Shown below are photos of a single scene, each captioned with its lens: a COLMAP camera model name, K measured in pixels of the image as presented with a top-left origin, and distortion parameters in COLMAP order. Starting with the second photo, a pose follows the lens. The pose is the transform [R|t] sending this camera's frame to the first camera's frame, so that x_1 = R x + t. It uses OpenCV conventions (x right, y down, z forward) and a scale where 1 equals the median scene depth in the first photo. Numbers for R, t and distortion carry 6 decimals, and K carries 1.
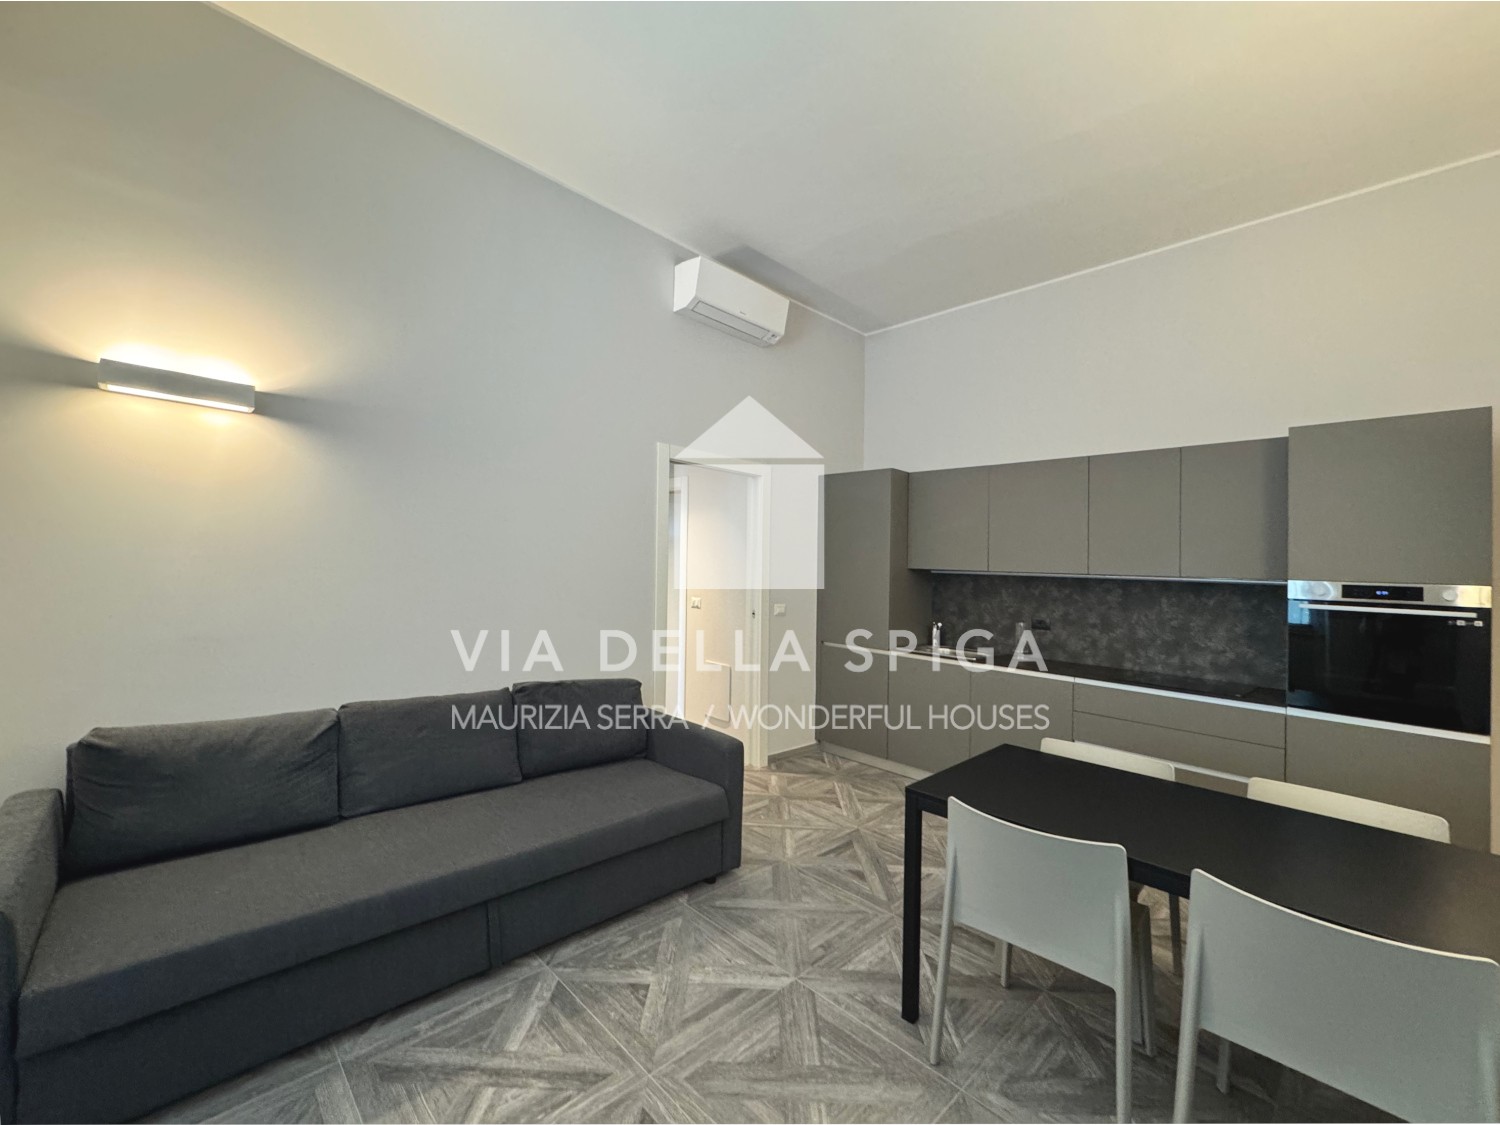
lens RADIAL K [[606.2, 0, 750.3], [0, 606.2, 567.1], [0, 0, 1]] dist [-0.000448, -0.000032]
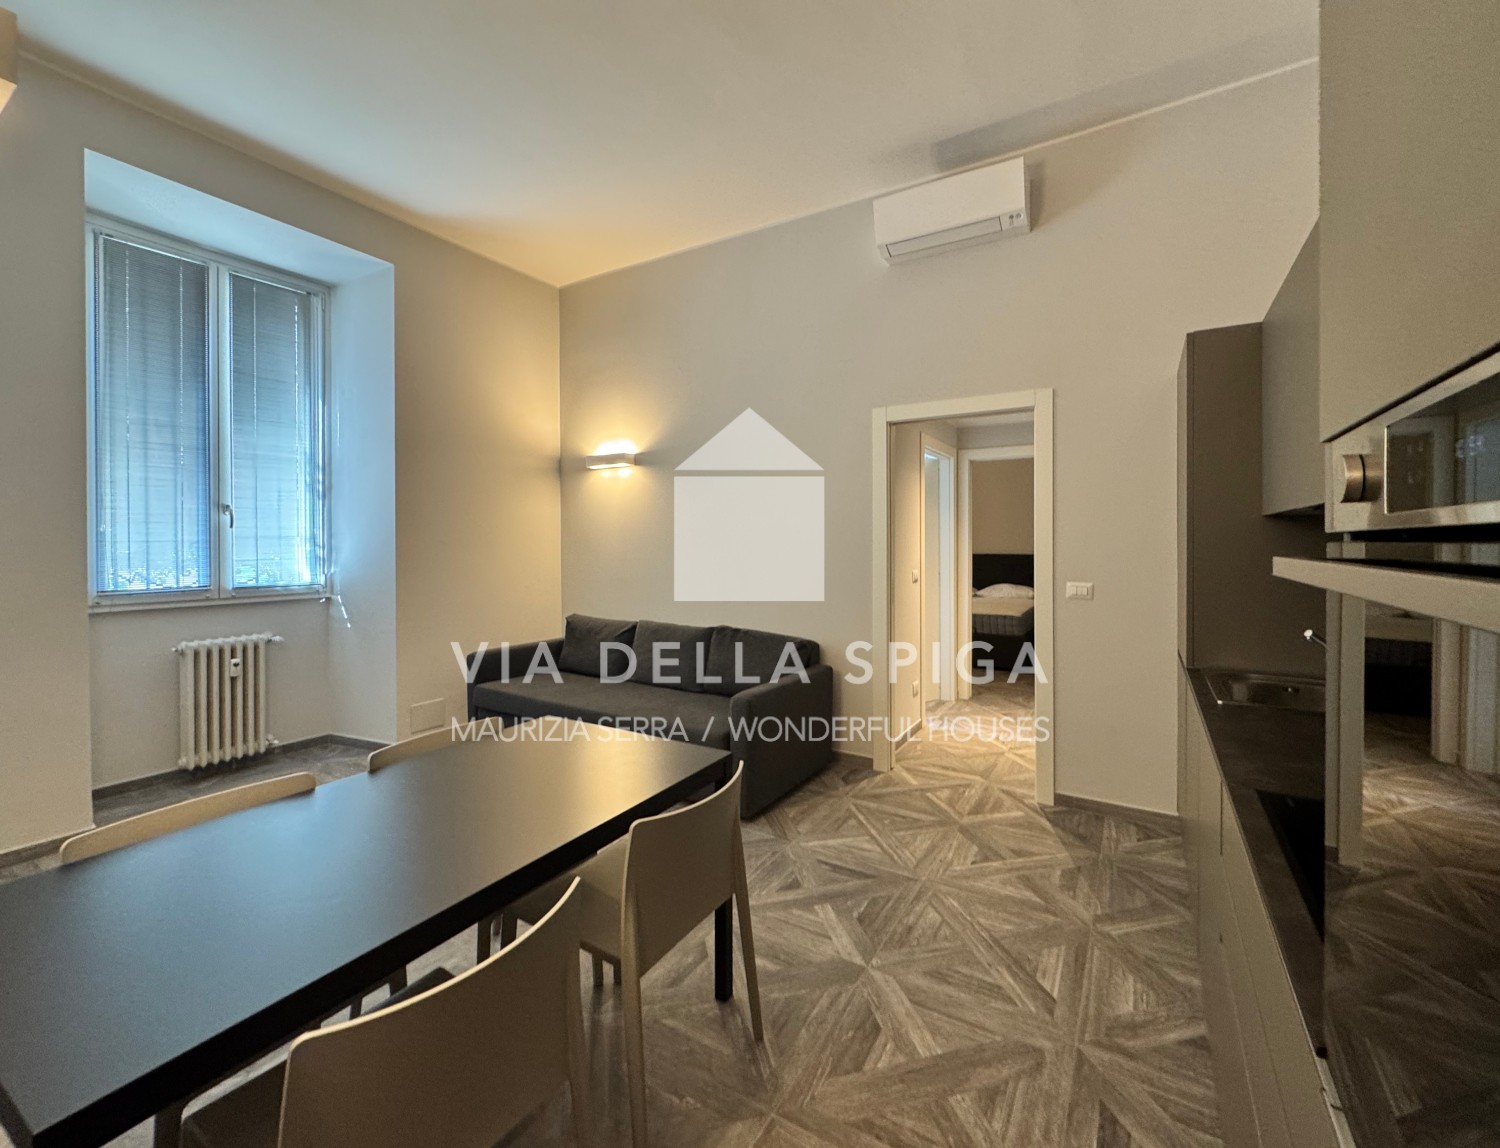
lens RADIAL K [[634.3, 0, 757.1], [0, 634.3, 550.1], [0, 0, 1]] dist [0.001232, 0.000080]
pose [[0.245510, -0.026148, -0.969041, 0.782763], [0.015756, 0.999612, -0.022981, 0.044284], [0.969266, -0.009626, 0.245826, 0.558898]]
